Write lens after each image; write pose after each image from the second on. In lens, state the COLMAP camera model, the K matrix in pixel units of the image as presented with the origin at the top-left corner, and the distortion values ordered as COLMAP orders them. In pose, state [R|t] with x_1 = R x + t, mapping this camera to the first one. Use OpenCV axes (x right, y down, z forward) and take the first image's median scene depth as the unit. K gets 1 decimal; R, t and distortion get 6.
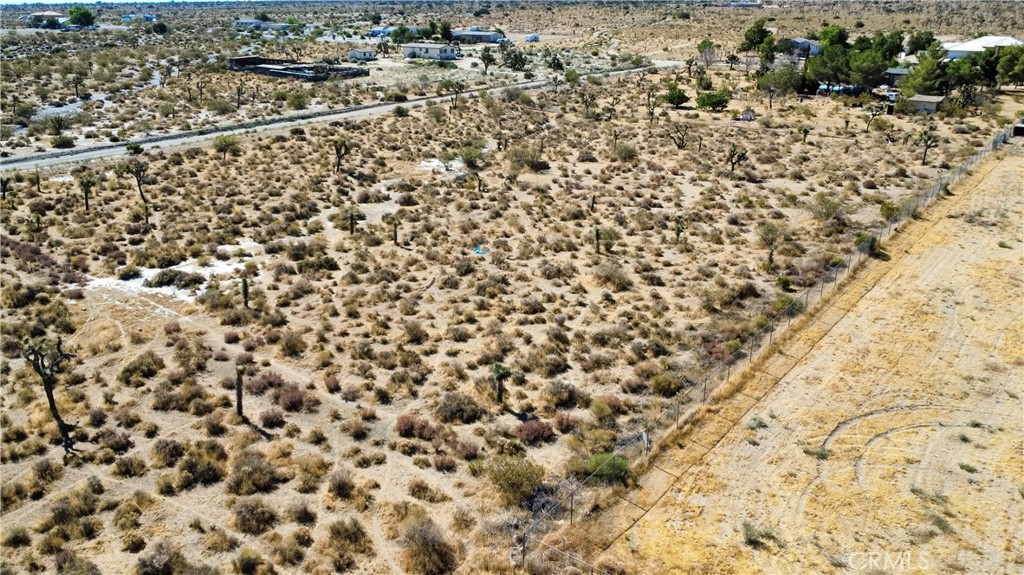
lens RADIAL K [[774.5, 0, 515.4], [0, 774.5, 288.2], [0, 0, 1]] dist [0.007606, -0.010703]
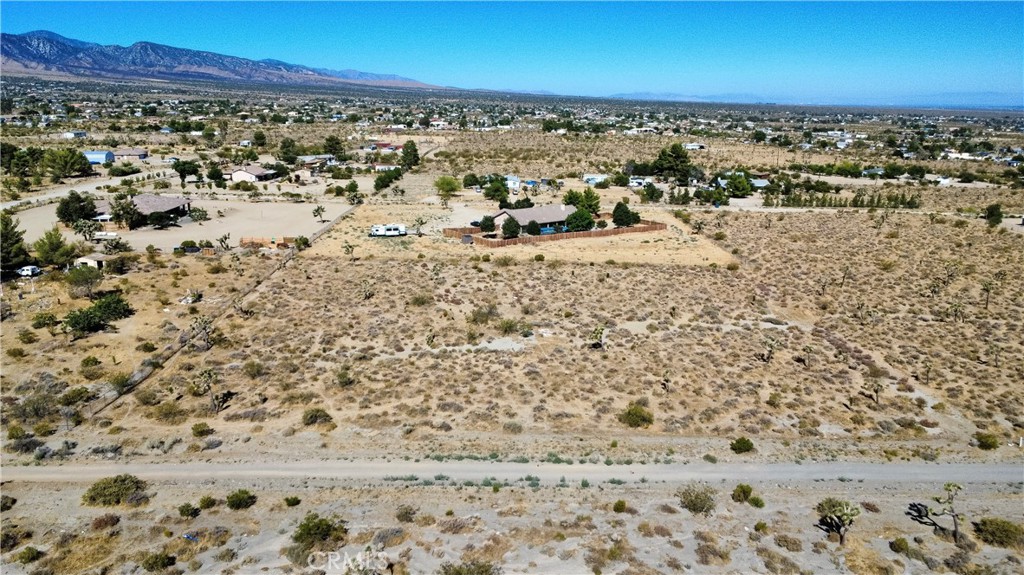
lens RADIAL K [[774.5, 0, 515.4], [0, 774.5, 288.2], [0, 0, 1]] dist [0.007606, -0.010703]
pose [[-0.656201, -0.185806, 0.731352, -1.224927], [0.253255, 0.858763, 0.445407, -0.983000], [-0.710818, 0.477495, -0.516465, 2.074746]]
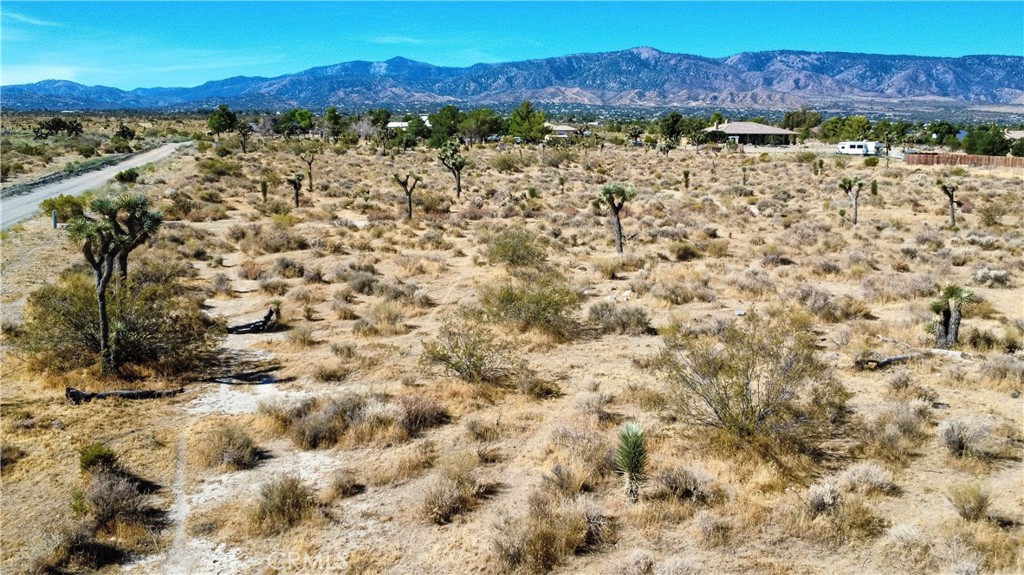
lens RADIAL K [[774.5, 0, 515.4], [0, 774.5, 288.2], [0, 0, 1]] dist [0.007606, -0.010703]
pose [[0.563278, -0.155224, 0.811556, -1.188440], [0.278840, 0.960287, -0.009864, 0.005546], [-0.777796, 0.231851, 0.584191, 0.564756]]
